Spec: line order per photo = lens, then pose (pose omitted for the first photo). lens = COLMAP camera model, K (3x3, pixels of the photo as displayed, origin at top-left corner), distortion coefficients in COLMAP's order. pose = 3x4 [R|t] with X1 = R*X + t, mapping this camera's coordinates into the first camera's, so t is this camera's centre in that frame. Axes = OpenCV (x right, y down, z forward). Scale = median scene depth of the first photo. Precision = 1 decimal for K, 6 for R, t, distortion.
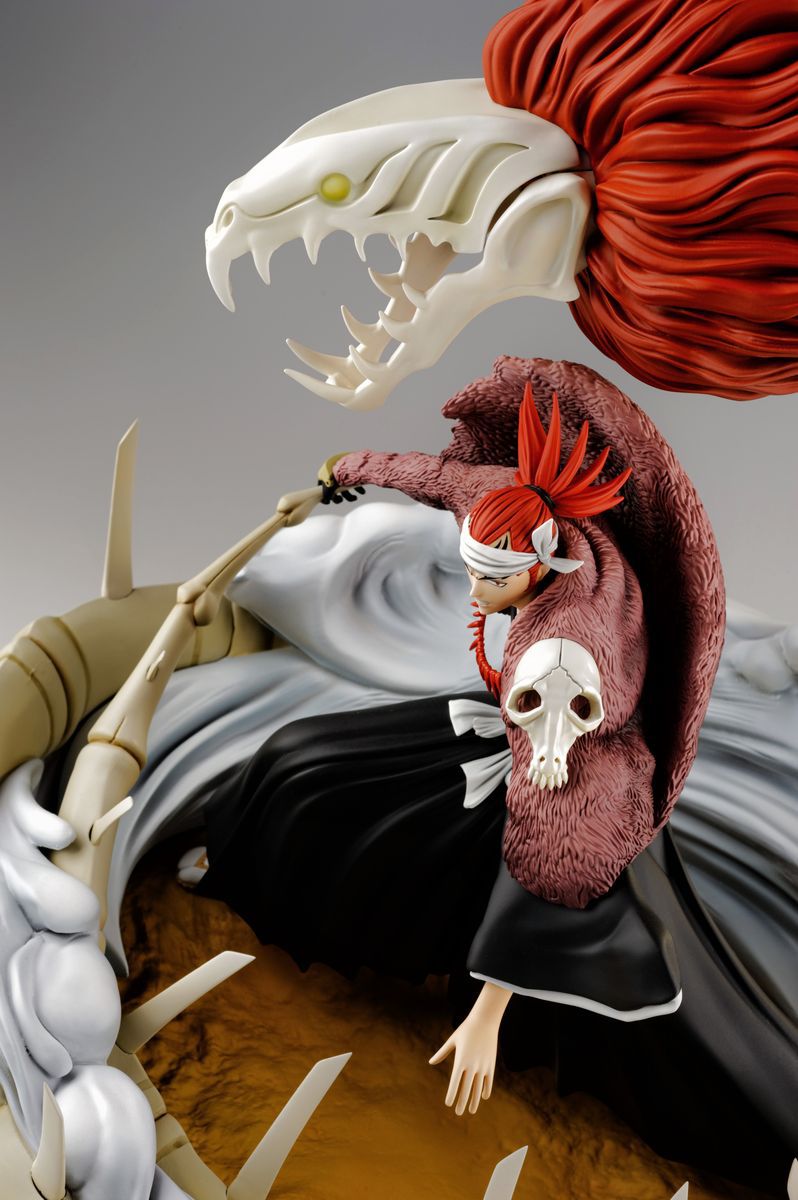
lens RADIAL K [[2262.7, 0, 405.9], [0, 2262.7, 599.2], [0, 0, 1]] dist [-0.013861, 0.000000]
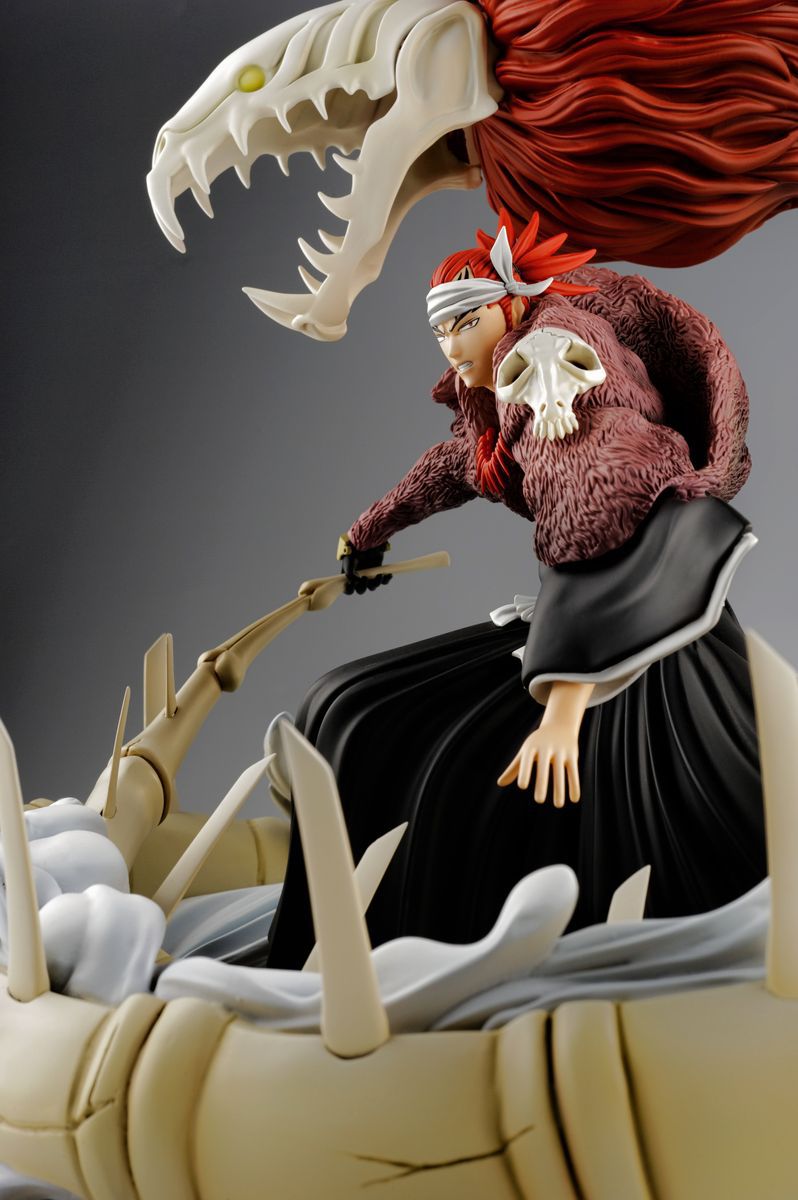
lens RADIAL K [[2262.7, 0, 408.4], [0, 2262.7, 591.5], [0, 0, 1]] dist [-0.013861, 0.000000]
pose [[0.974396, -0.222486, -0.032433, 0.020912], [0.141736, 0.719806, -0.679551, 0.705262], [0.174536, 0.657555, 0.732911, 0.379242]]
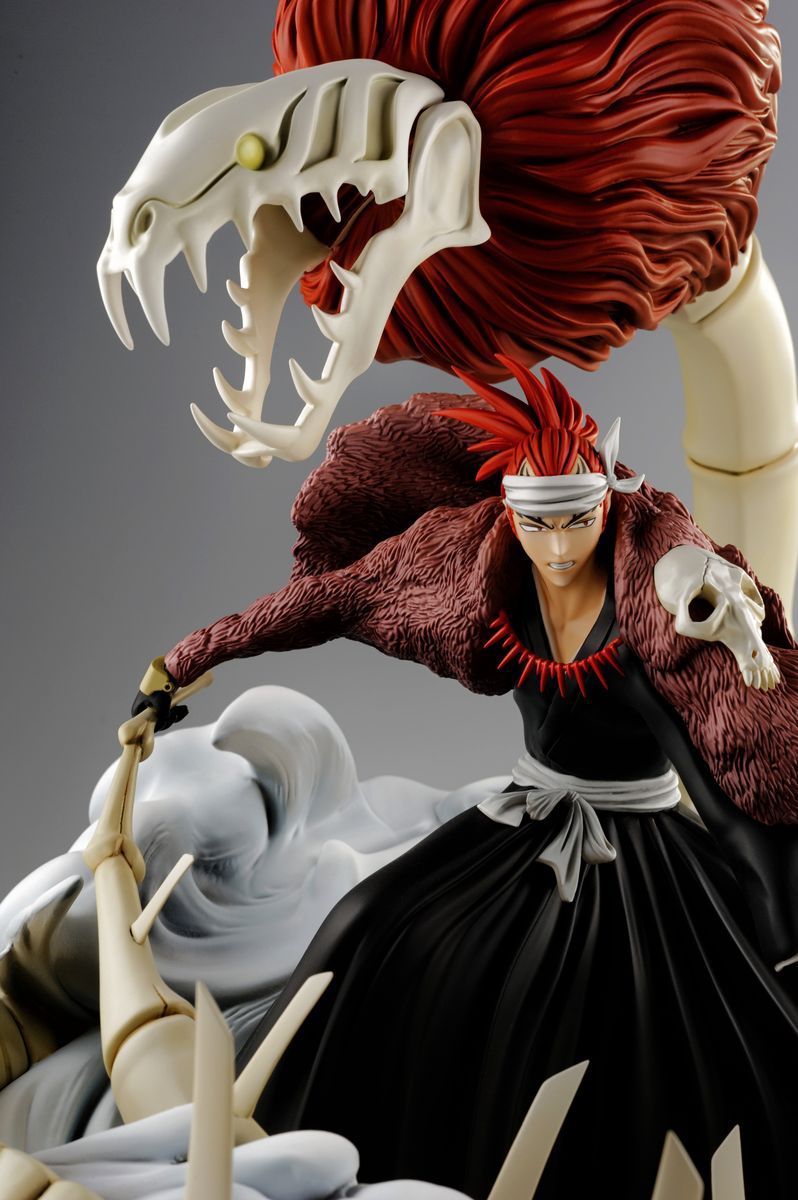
lens RADIAL K [[2262.7, 0, 397.0], [0, 2262.7, 601.6], [0, 0, 1]] dist [-0.013861, 0.000000]
pose [[0.706276, -0.234959, 0.667808, -0.587286], [0.517421, 0.815139, -0.260431, 0.202743], [-0.483166, 0.529474, 0.697286, 0.451727]]
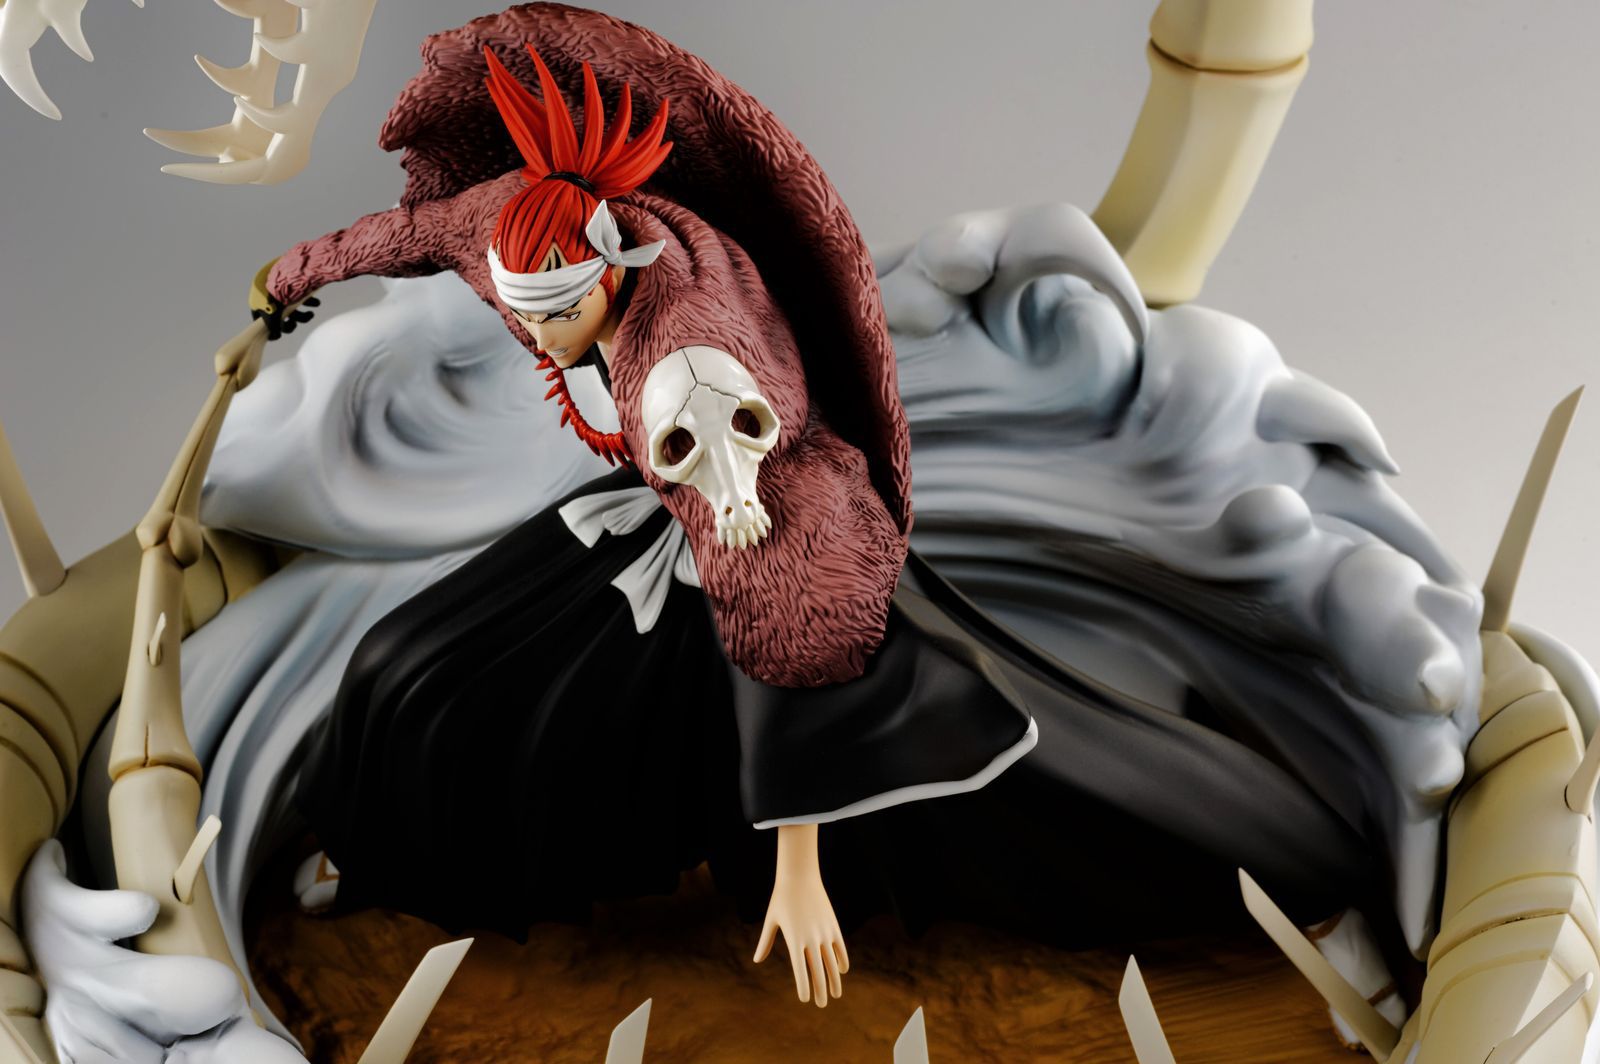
lens RADIAL K [[3016.9, 0, 811.8], [0, 3016.9, 541.9], [0, 0, 1]] dist [-0.013861, 0.000000]
pose [[0.895549, -0.418327, 0.151639, -0.065204], [0.412666, 0.908296, 0.068598, 0.024080], [-0.166429, 0.001143, 0.986053, 0.042861]]
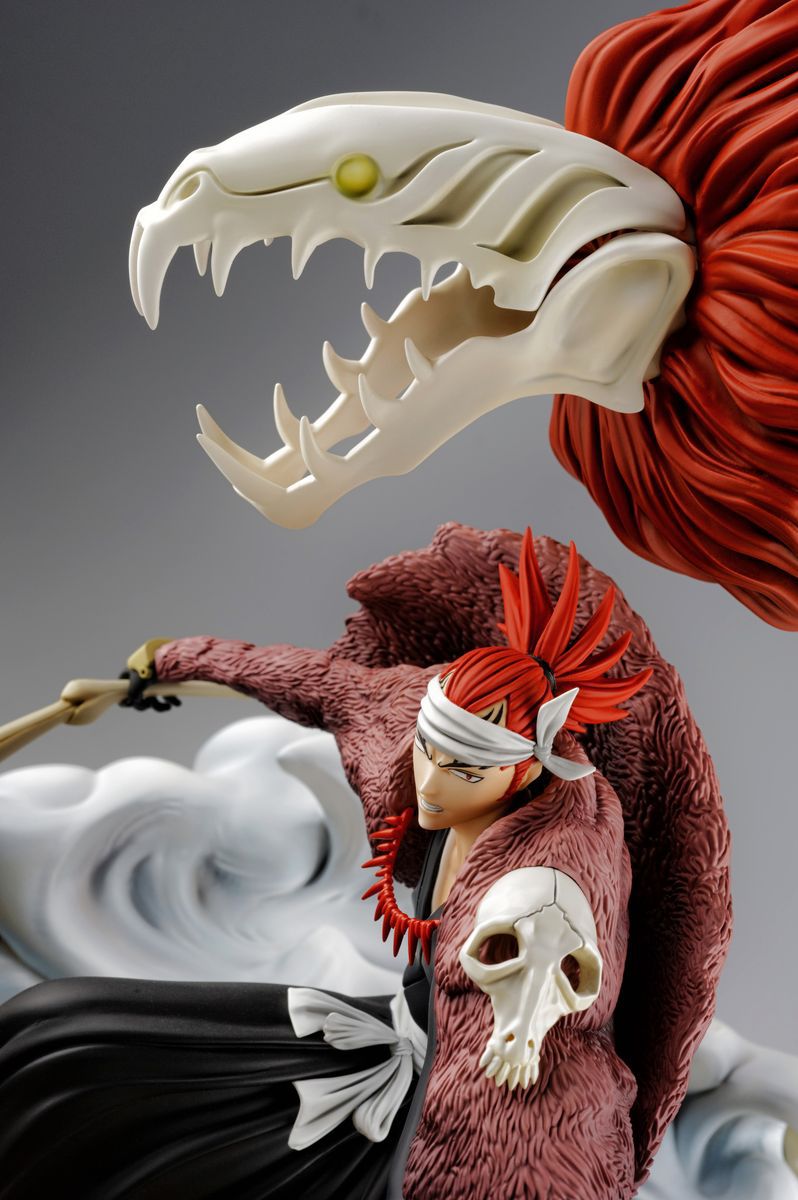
lens RADIAL K [[2262.7, 0, 404.8], [0, 2262.7, 602.5], [0, 0, 1]] dist [-0.013861, 0.000000]
pose [[0.948692, 0.222932, 0.224242, -0.141687], [-0.152044, 0.943426, -0.294668, 0.146689], [-0.277247, 0.245455, 0.928917, 0.359247]]
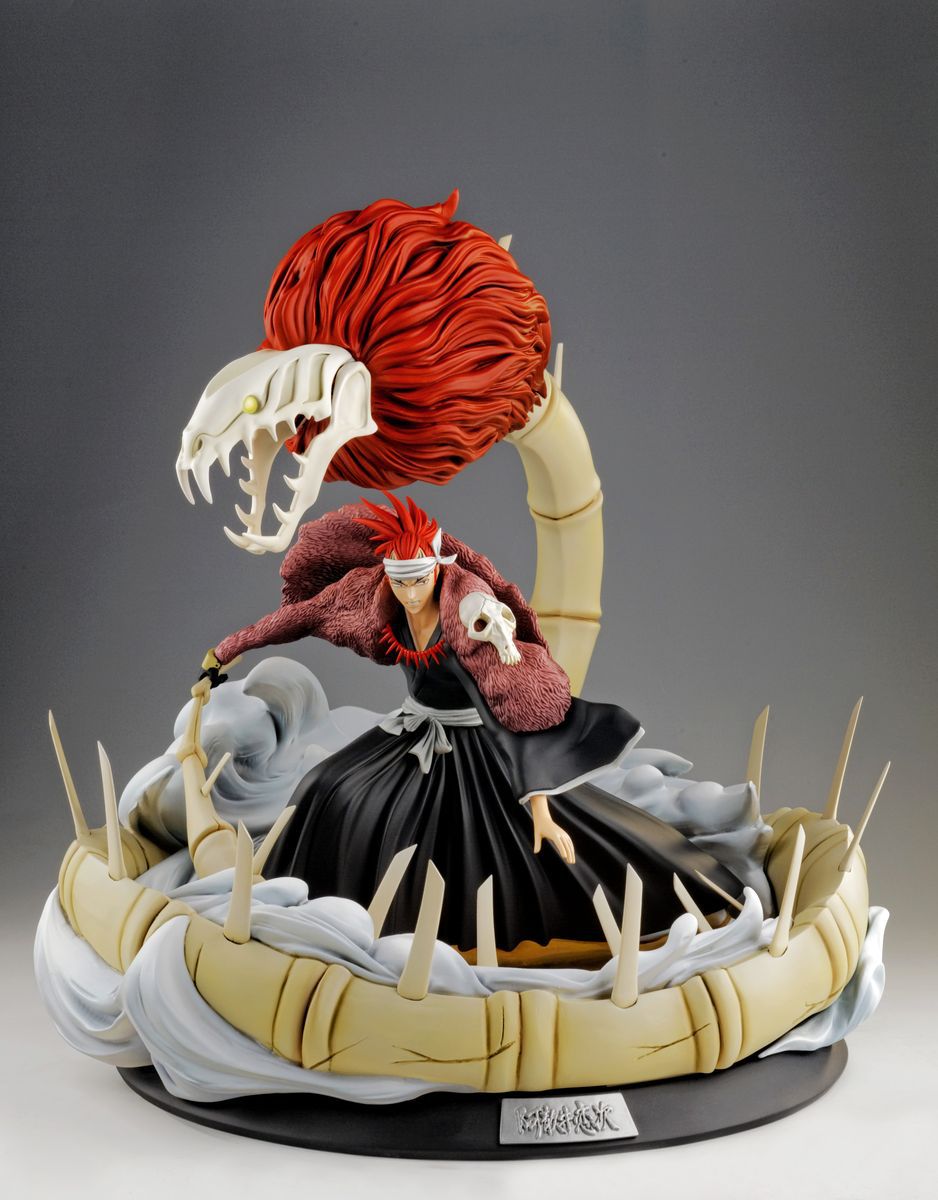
lens RADIAL K [[2791.8, 0, 469.5], [0, 2791.8, 511.2], [0, 0, 1]] dist [-0.124122, 0.000000]
pose [[0.708929, -0.265320, 0.653472, -1.288479], [0.533531, 0.807722, -0.250861, 0.493079], [-0.461265, 0.526489, 0.714173, -0.540756]]
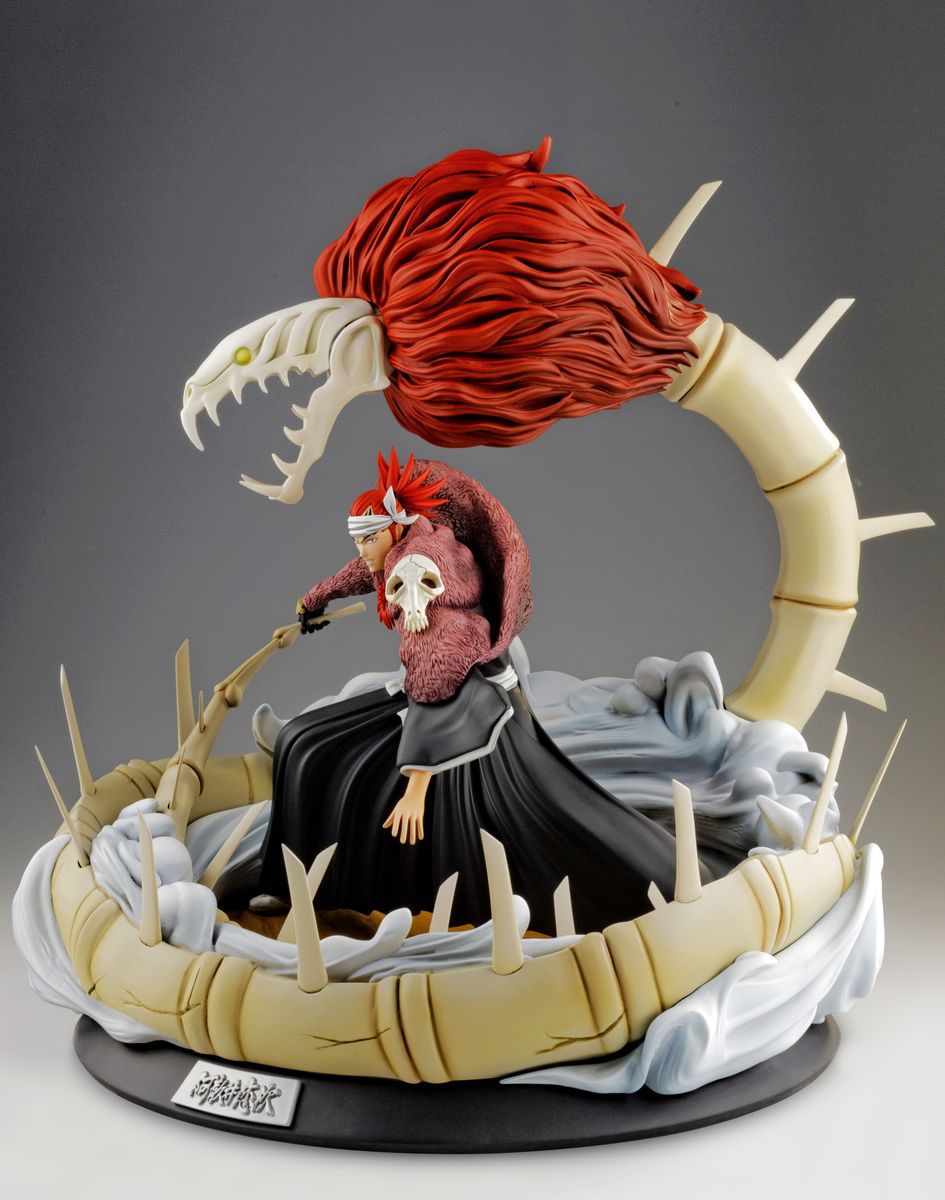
lens RADIAL K [[2791.7, 0, 494.2], [0, 2791.7, 511.7], [0, 0, 1]] dist [-0.043745, 0.000000]
pose [[0.975849, -0.216509, -0.029041, 0.191891], [0.170023, 0.836255, -0.521315, 1.060779], [0.137155, 0.503786, 0.852870, -0.752231]]
